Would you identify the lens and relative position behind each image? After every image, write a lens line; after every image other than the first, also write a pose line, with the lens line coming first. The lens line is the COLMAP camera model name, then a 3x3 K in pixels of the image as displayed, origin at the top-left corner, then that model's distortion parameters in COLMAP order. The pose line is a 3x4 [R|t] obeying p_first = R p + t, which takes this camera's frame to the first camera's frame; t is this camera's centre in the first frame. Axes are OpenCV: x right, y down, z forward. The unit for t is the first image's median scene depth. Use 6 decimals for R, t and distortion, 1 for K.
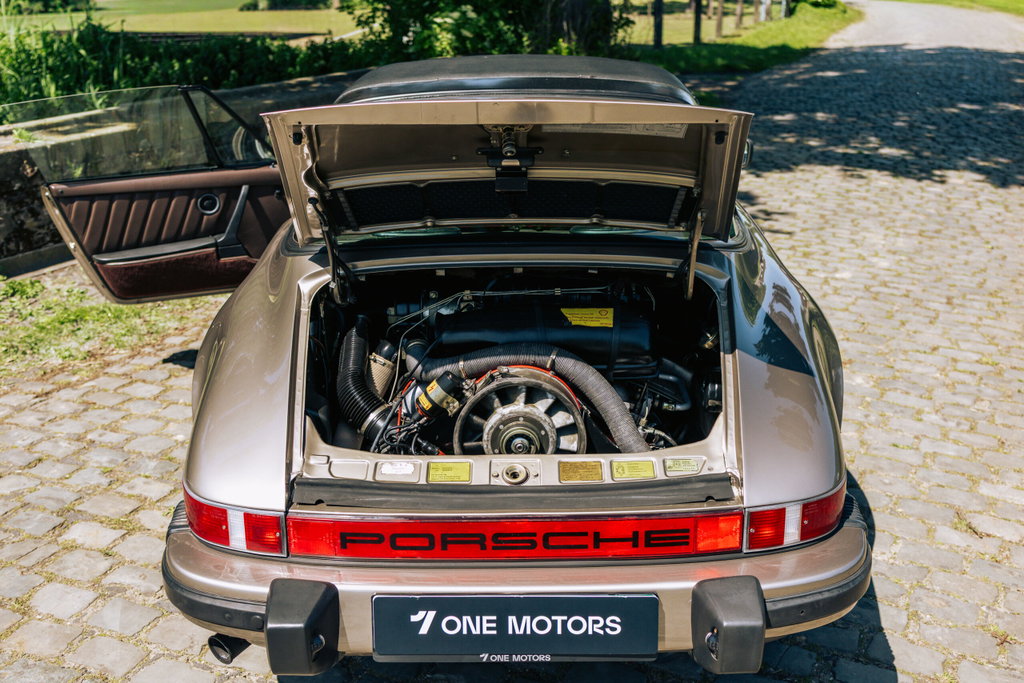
lens RADIAL K [[1047.0, 0, 518.9], [0, 1047.0, 366.2], [0, 0, 1]] dist [0.020854, 0.000000]
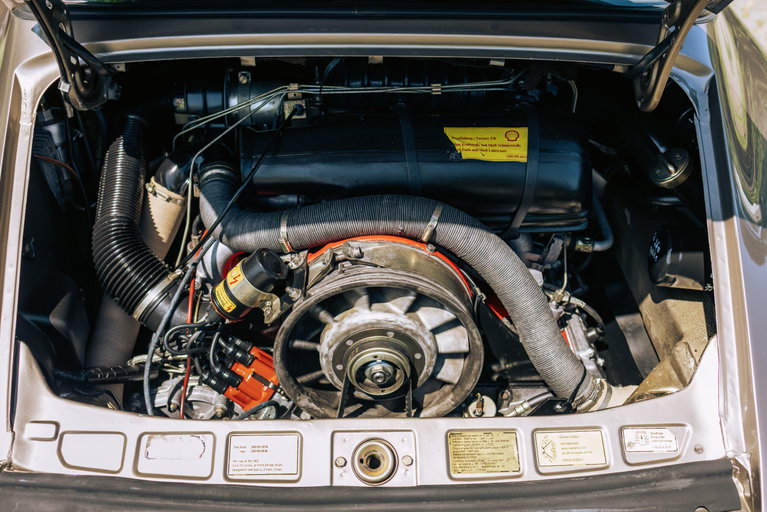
lens RADIAL K [[784.2, 0, 384.6], [0, 784.2, 263.9], [0, 0, 1]] dist [0.020854, 0.000000]
pose [[0.999307, -0.000553, 0.037226, -0.014098], [-0.011399, 0.947328, 0.320061, -0.144392], [-0.035442, -0.320264, 0.946665, 0.608065]]
